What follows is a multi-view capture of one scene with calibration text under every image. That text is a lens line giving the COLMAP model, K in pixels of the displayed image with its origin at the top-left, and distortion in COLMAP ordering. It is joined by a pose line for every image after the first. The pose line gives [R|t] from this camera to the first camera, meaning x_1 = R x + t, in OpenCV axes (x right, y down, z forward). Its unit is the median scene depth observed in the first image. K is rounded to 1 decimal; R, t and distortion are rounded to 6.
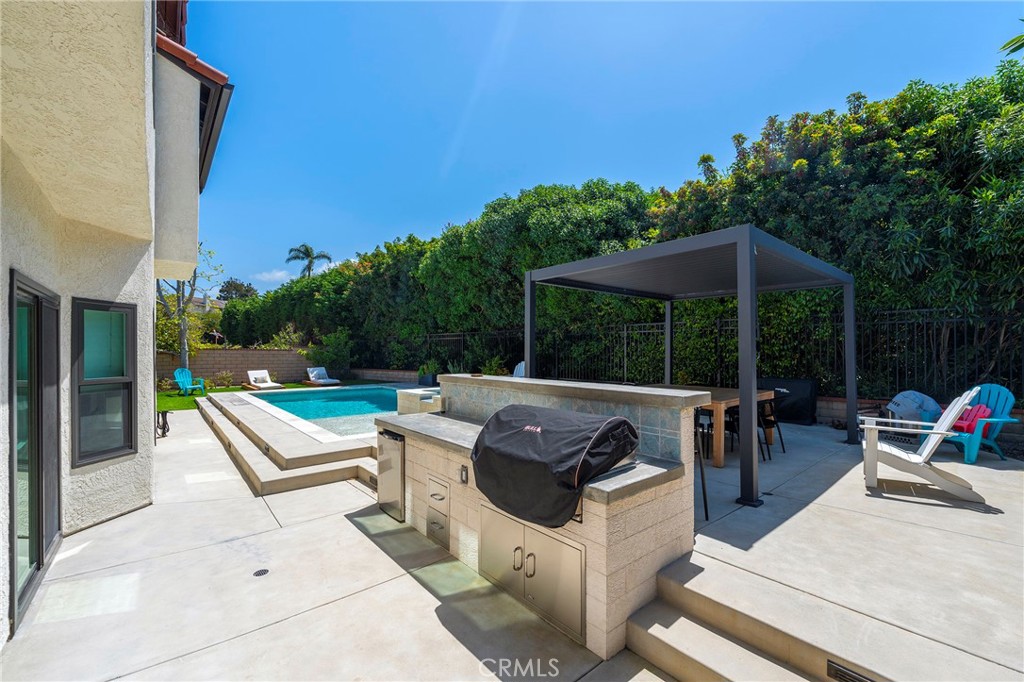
lens RADIAL K [[417.4, 0, 513.9], [0, 417.4, 352.7], [0, 0, 1]] dist [0.000542, -0.000004]
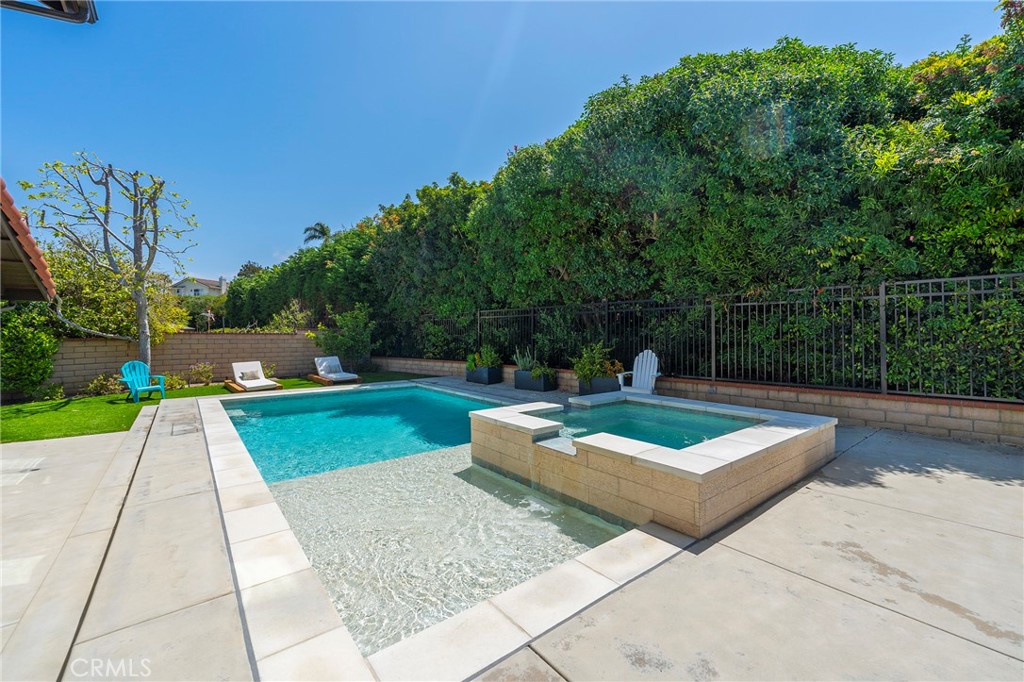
lens RADIAL K [[415.8, 0, 511.7], [0, 415.8, 328.5], [0, 0, 1]] dist [-0.000220, -0.000255]
pose [[0.999229, -0.006160, -0.038778, -0.120922], [0.005522, 0.999848, -0.016533, -0.001503], [0.038874, 0.016306, 0.999111, 0.285725]]
